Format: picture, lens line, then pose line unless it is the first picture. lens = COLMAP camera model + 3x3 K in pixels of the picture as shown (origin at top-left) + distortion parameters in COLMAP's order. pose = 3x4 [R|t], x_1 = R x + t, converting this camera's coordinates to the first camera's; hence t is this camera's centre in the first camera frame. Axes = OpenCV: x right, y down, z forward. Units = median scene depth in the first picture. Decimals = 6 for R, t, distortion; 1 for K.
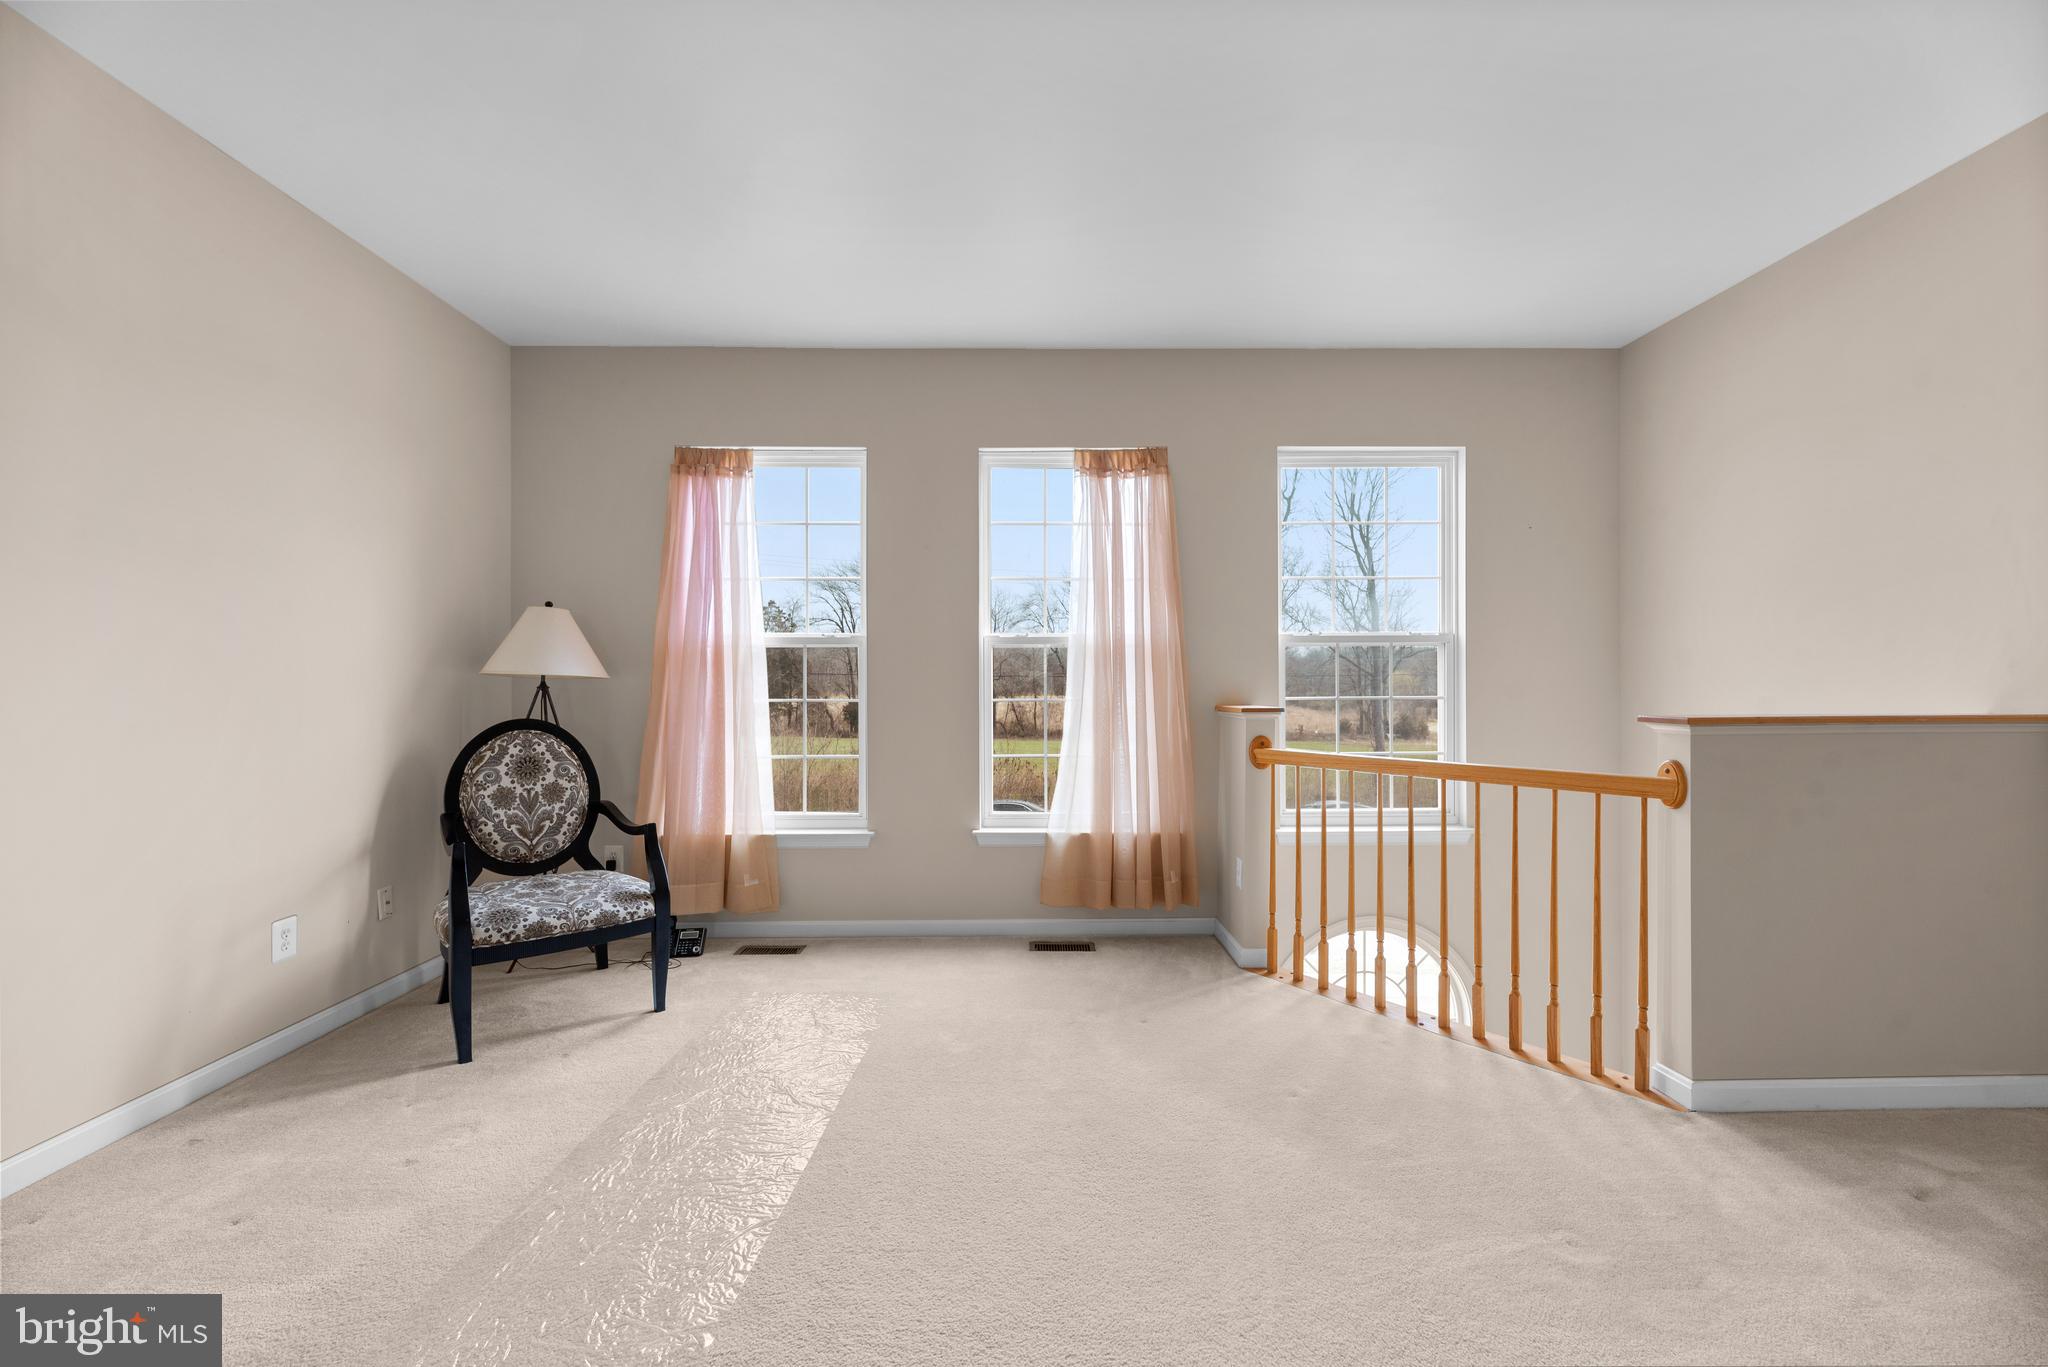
lens RADIAL K [[834.2, 0, 1034.2], [0, 834.2, 685.3], [0, 0, 1]] dist [0.003897, 0.001092]
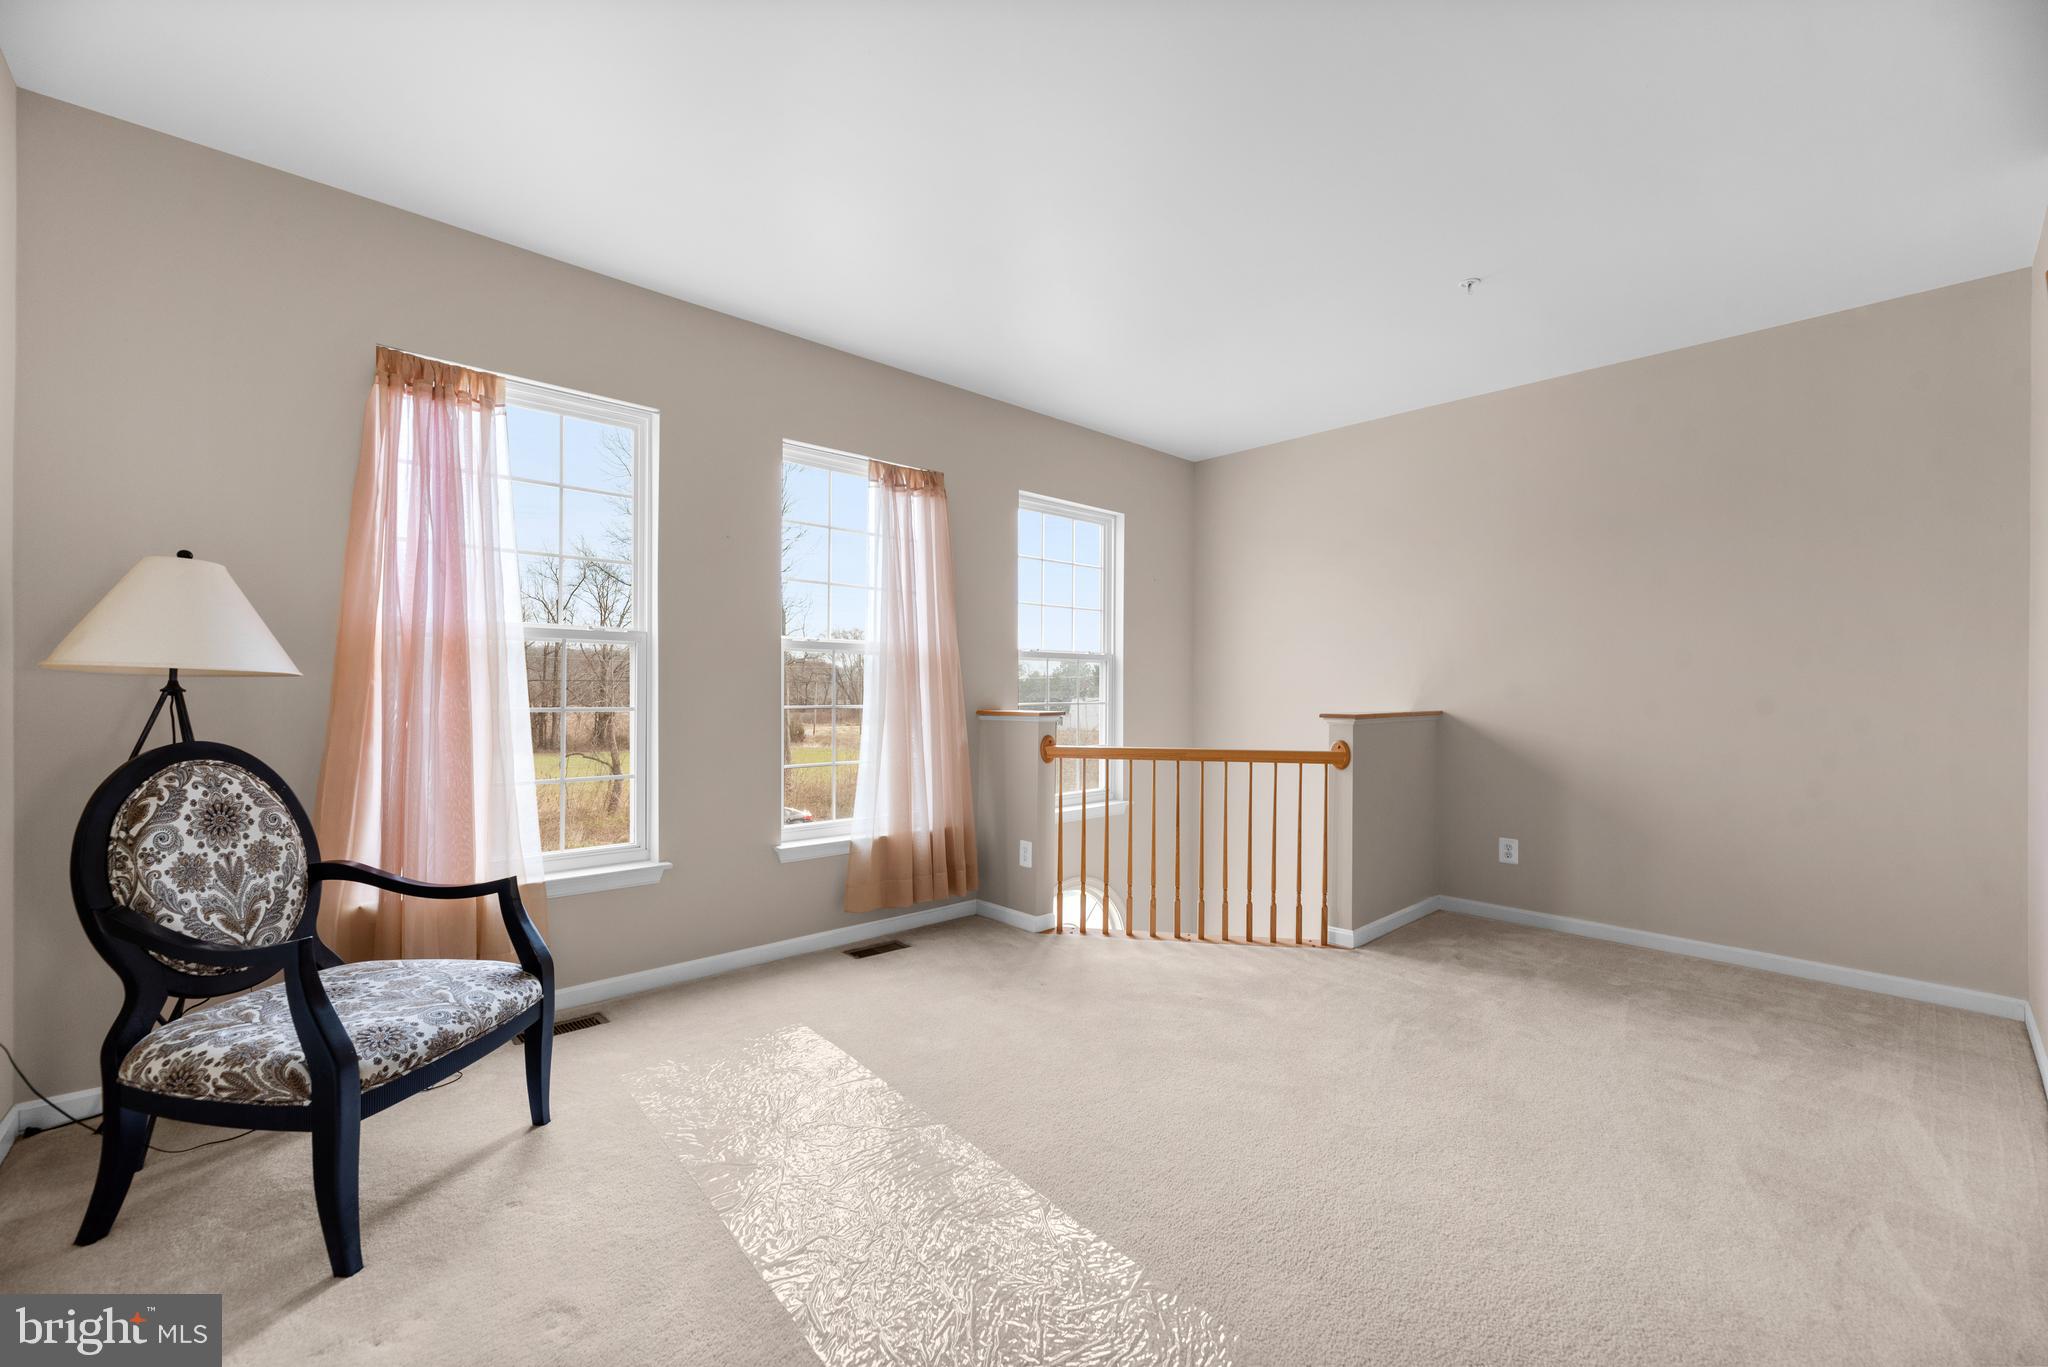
lens RADIAL K [[834.2, 0, 1033.8], [0, 834.2, 692.4], [0, 0, 1]] dist [0.003897, 0.001092]
pose [[0.740429, 0.006038, 0.672108, -0.506369], [-0.006099, 0.999979, -0.002264, 0.001715], [-0.672107, -0.002423, 0.740450, 0.119529]]
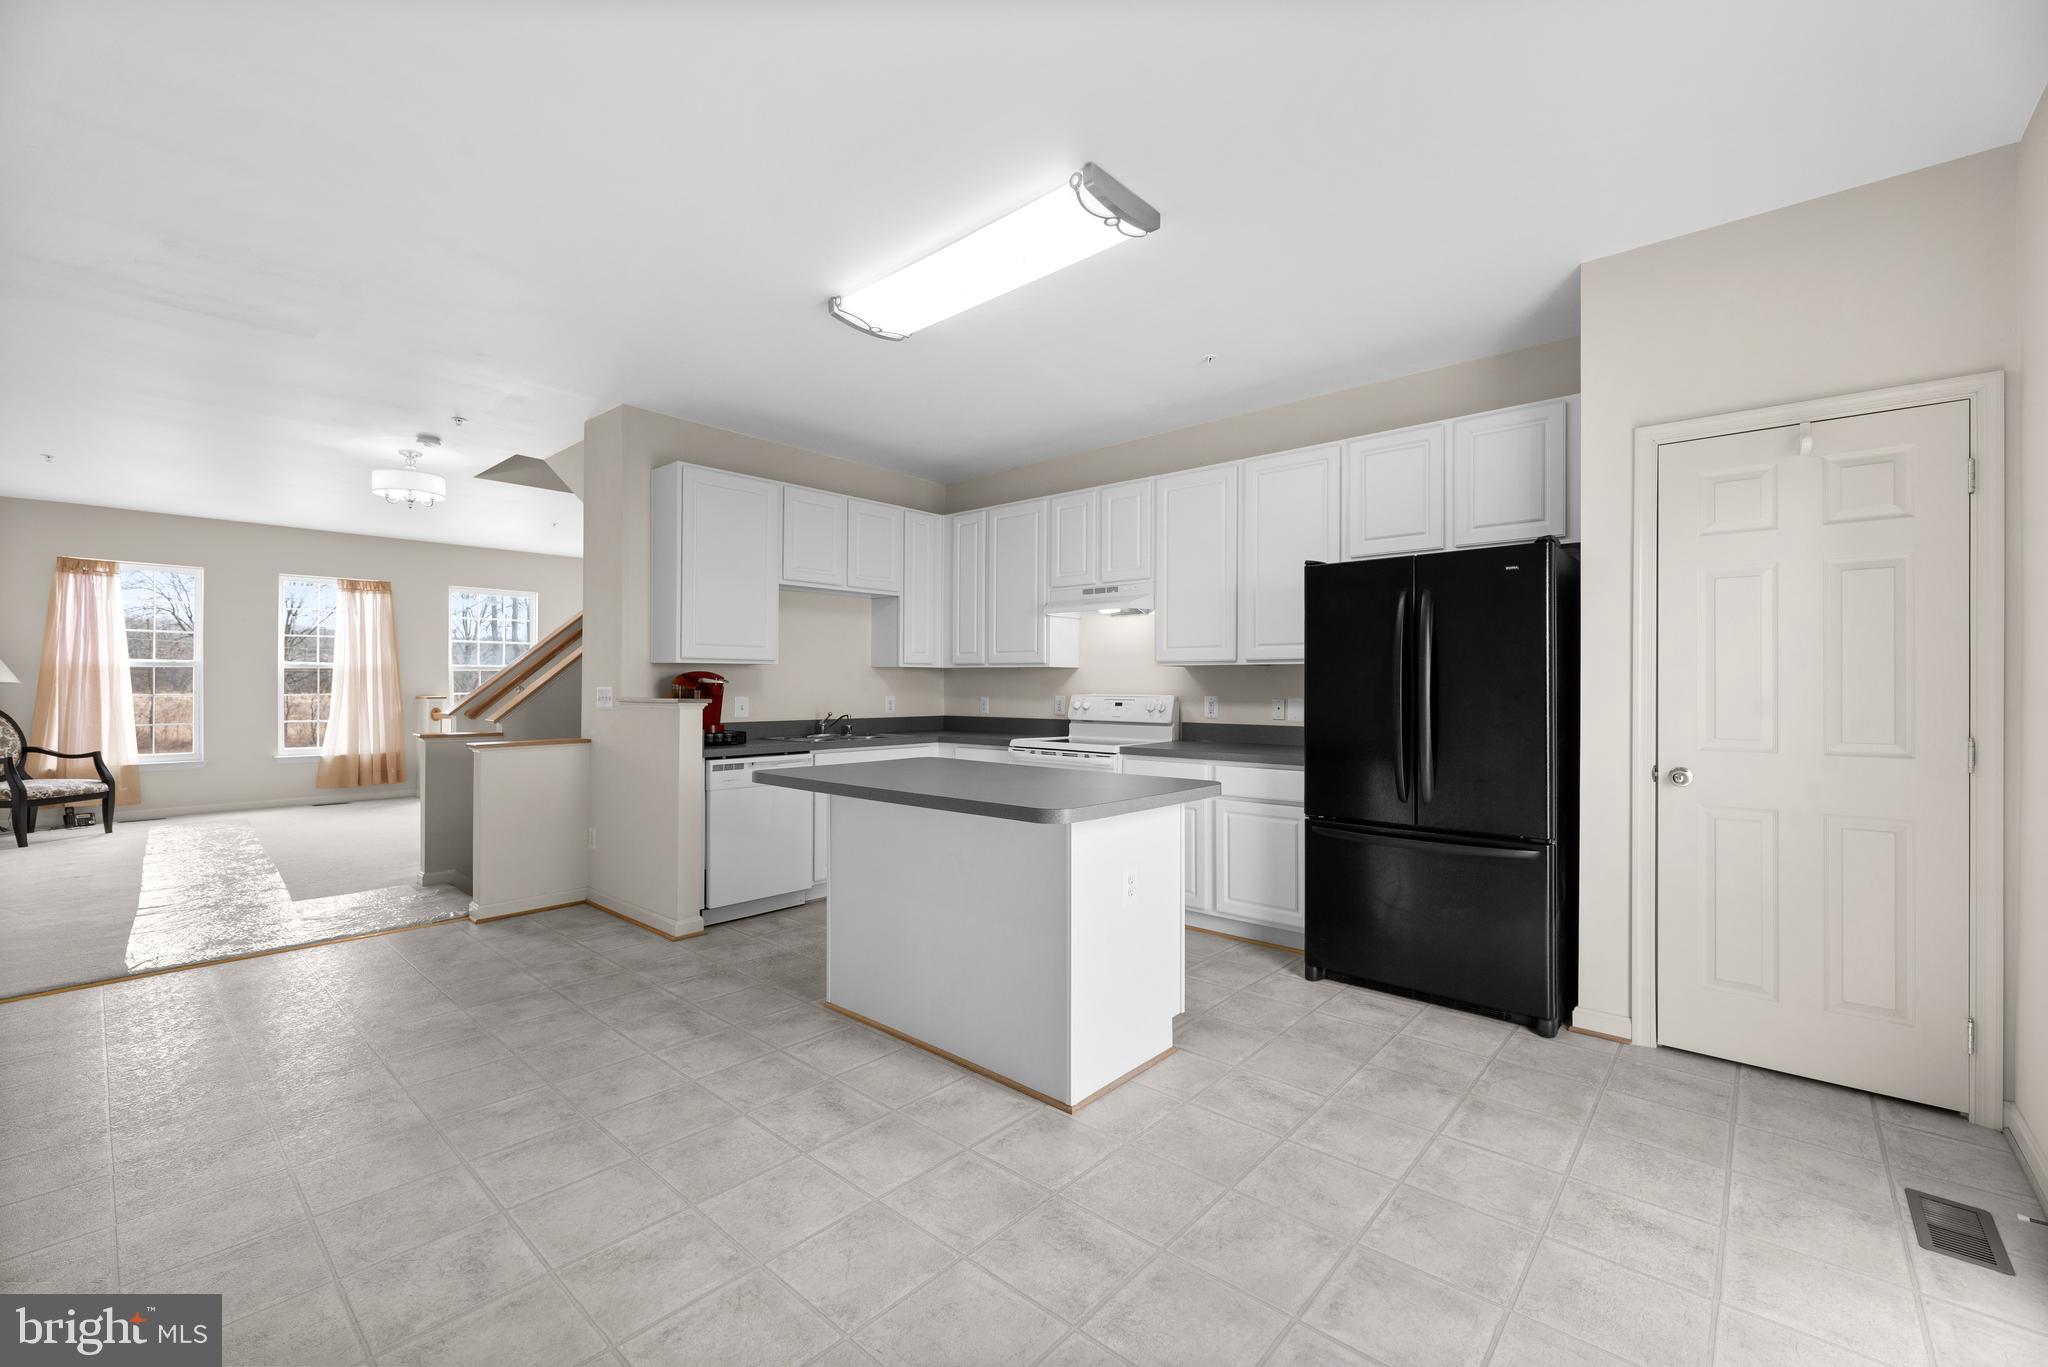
lens RADIAL K [[830.6, 0, 1017.4], [0, 830.6, 686.7], [0, 0, 1]] dist [0.003001, 0.001070]
pose [[0.674743, 0.004929, 0.738036, -0.371389], [-0.014012, 0.999883, 0.006132, -0.041625], [-0.737919, -0.014479, 0.674734, -1.847402]]
